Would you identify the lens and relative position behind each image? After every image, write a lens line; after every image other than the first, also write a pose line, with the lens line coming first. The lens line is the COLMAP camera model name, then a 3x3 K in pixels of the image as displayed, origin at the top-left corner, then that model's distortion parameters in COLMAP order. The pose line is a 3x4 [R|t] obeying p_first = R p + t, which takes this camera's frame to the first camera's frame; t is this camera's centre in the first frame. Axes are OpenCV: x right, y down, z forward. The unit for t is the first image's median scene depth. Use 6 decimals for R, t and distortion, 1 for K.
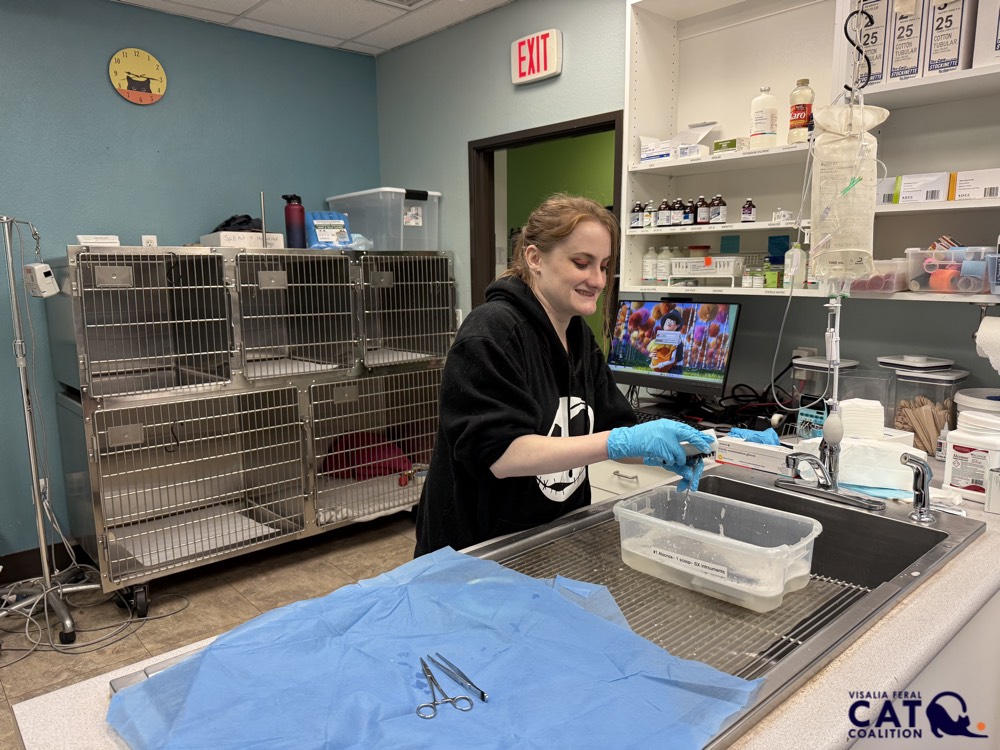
lens RADIAL K [[701.2, 0, 501.1], [0, 701.2, 381.9], [0, 0, 1]] dist [0.007845, -0.016089]
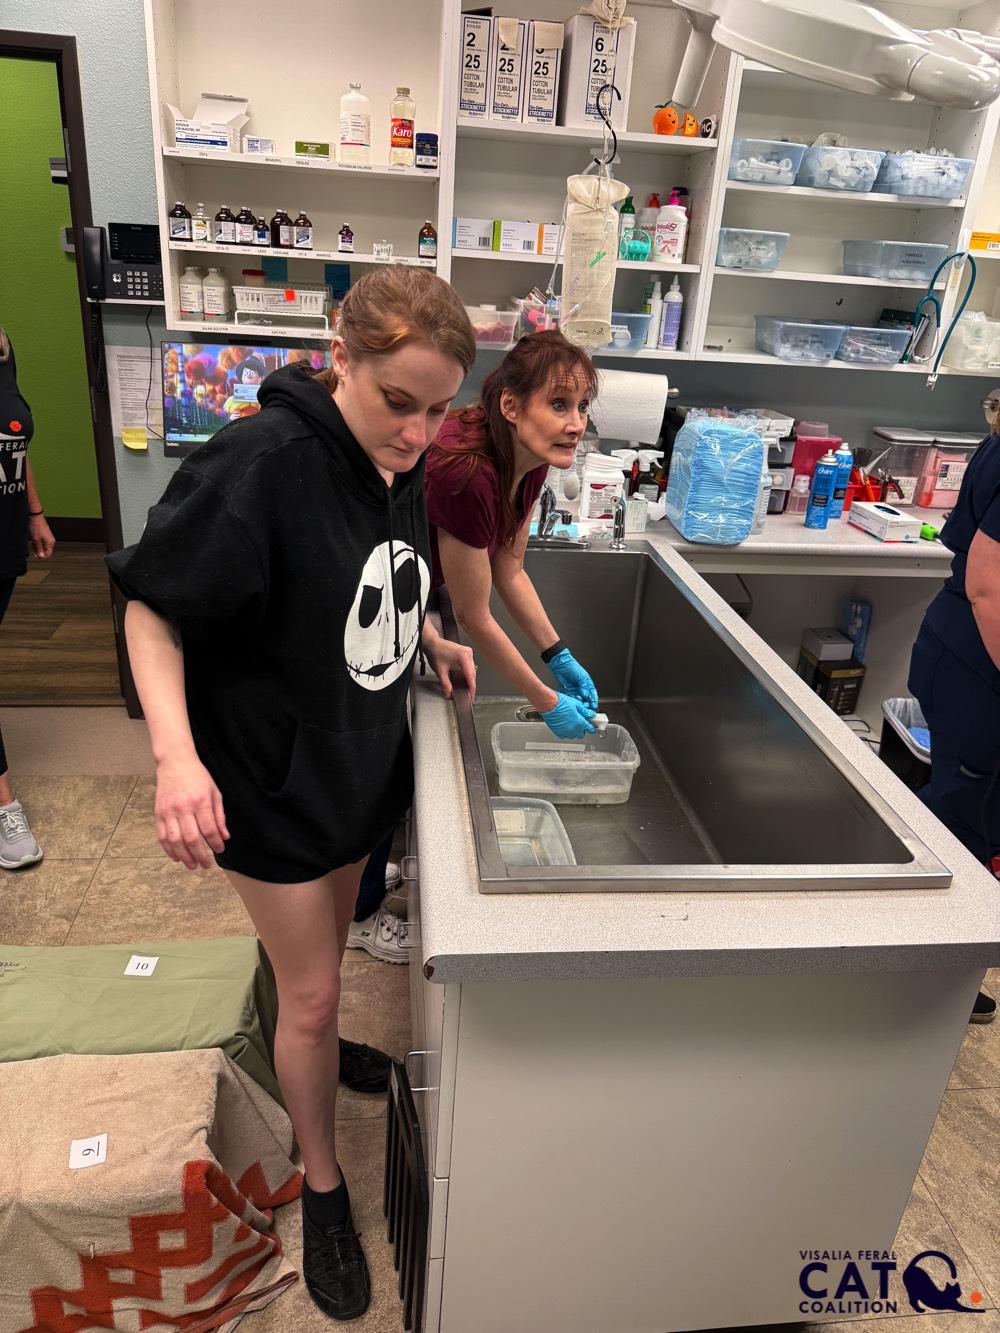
lens RADIAL K [[934.7, 0, 504.4], [0, 934.7, 657.8], [0, 0, 1]] dist [0.007845, -0.016089]
pose [[0.592330, -0.272395, 0.758252, -0.502760], [0.066197, 0.954387, 0.291142, -0.068556], [-0.802971, -0.122258, 0.583344, 0.104192]]
